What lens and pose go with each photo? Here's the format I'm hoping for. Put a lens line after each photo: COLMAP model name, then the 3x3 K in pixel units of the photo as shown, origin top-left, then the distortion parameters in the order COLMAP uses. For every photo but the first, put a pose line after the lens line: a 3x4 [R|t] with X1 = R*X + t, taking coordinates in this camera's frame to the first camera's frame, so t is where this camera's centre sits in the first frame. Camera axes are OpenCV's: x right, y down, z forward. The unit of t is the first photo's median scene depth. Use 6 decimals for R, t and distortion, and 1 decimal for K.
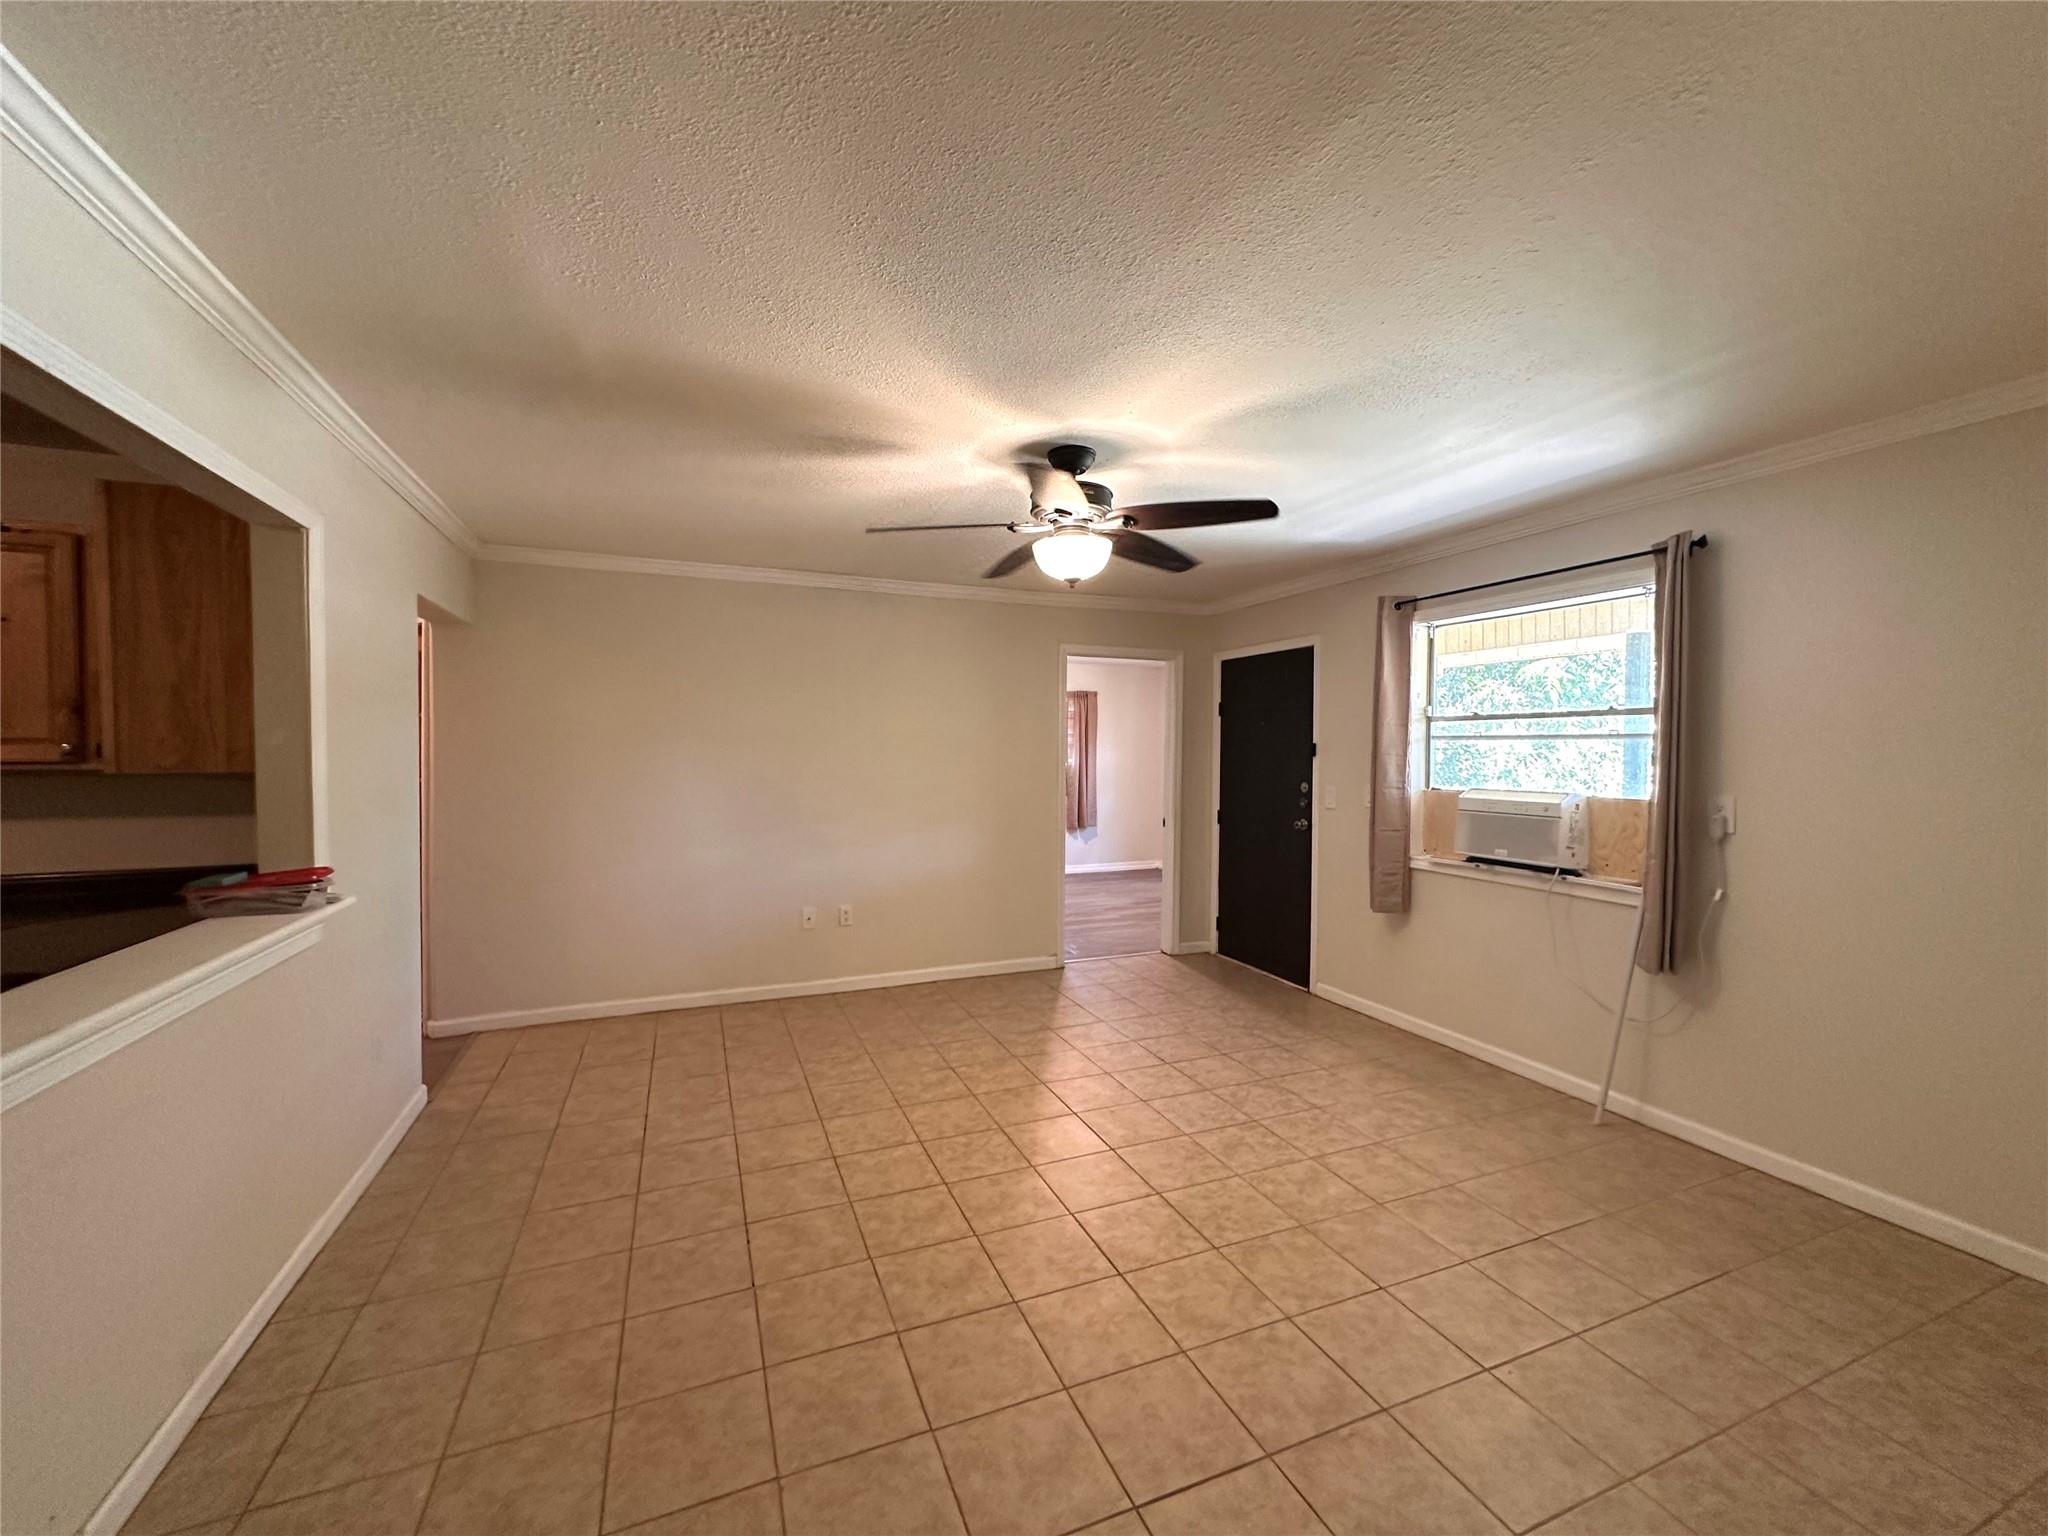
lens RADIAL K [[827.0, 0, 1063.9], [0, 827.0, 757.4], [0, 0, 1]] dist [-0.007415, 0.000695]
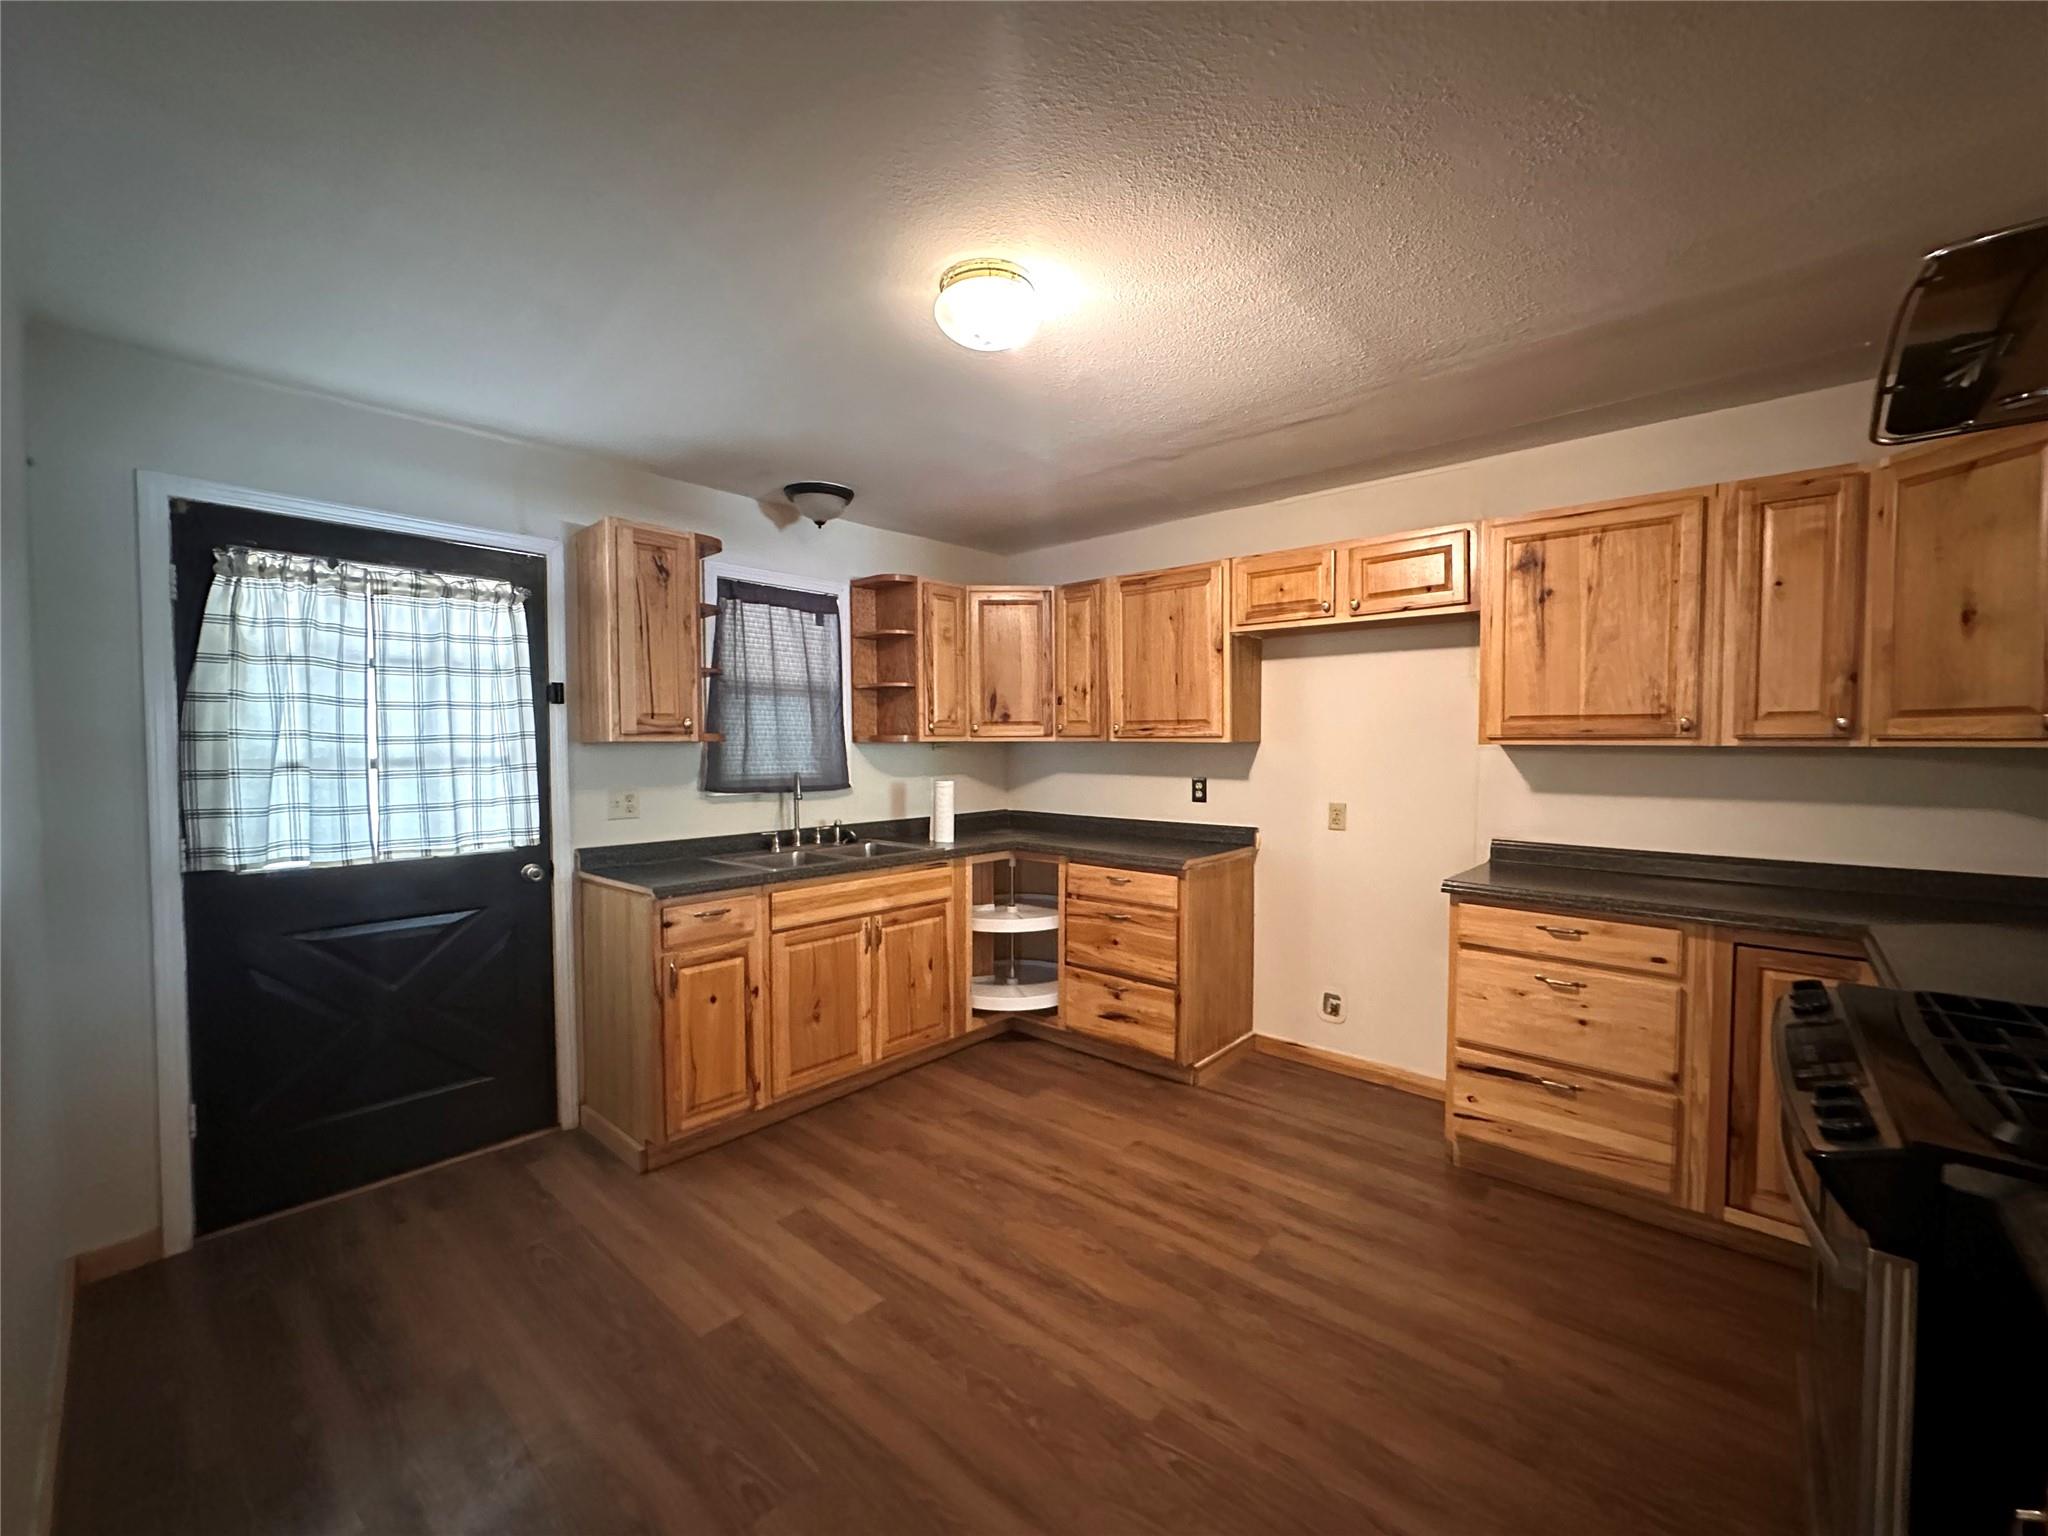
lens RADIAL K [[827.0, 0, 1021.8], [0, 827.0, 767.5], [0, 0, 1]] dist [-0.007415, 0.000695]
pose [[0.410114, 0.027304, -0.911626, -0.517750], [-0.007892, 0.999621, 0.026389, 0.014207], [0.912000, -0.003628, 0.410173, -0.109172]]
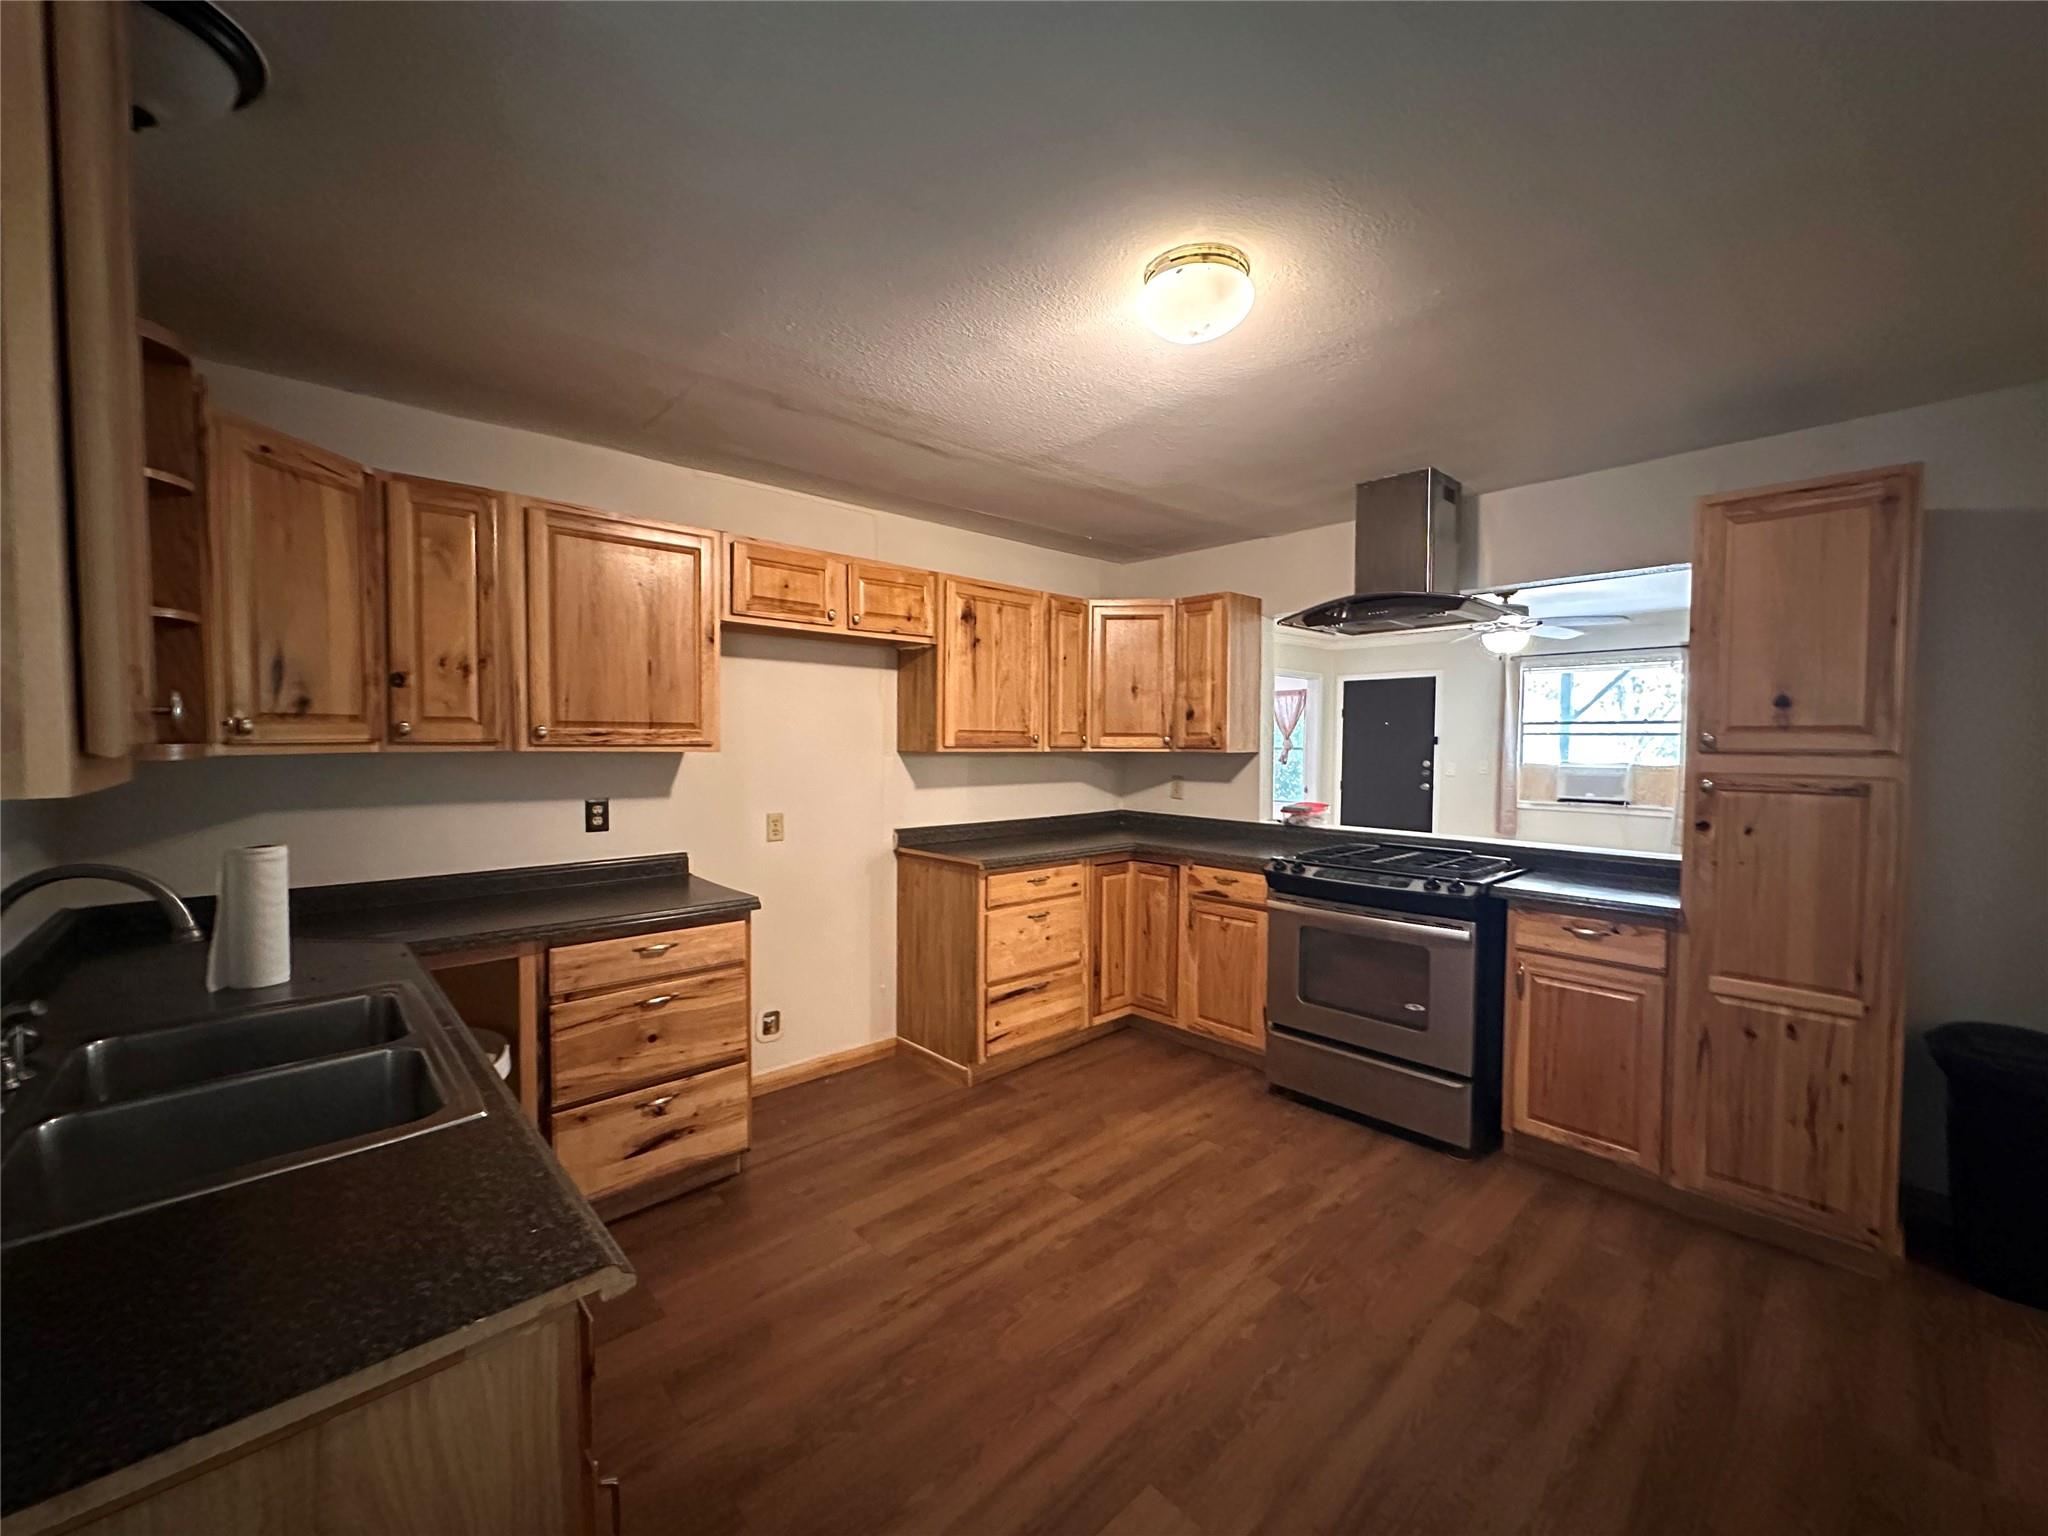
lens RADIAL K [[827.0, 0, 1025.0], [0, 827.0, 768.1], [0, 0, 1]] dist [-0.007415, 0.000695]
pose [[0.943995, -0.009146, 0.329832, -1.241096], [0.001175, 0.999703, 0.024359, 0.005576], [-0.329957, -0.022607, 0.943725, -0.336884]]
